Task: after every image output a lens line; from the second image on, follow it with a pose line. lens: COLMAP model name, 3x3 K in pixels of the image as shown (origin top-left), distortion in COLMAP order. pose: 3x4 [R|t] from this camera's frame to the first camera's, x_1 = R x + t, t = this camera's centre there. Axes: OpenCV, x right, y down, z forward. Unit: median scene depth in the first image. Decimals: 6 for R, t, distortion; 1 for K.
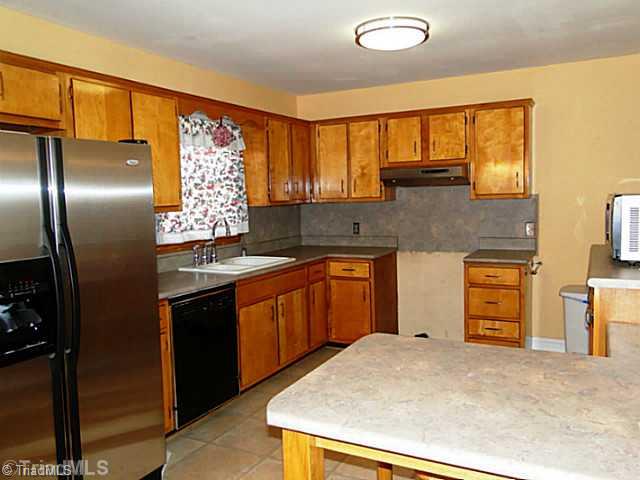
lens RADIAL K [[529.4, 0, 320.0], [0, 529.4, 240.0], [0, 0, 1]] dist [0.058026, 0.000565]
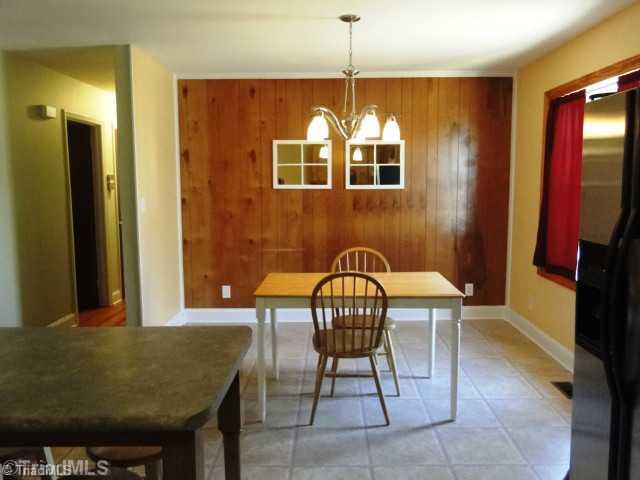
lens RADIAL K [[556.4, 0, 320.0], [0, 556.4, 240.0], [0, 0, 1]] dist [0.108648, -0.002692]
pose [[-0.902654, 0.071486, -0.424388, 0.290727], [-0.013261, 0.981020, 0.193454, -0.176251], [0.430162, 0.180249, -0.884574, 1.976112]]
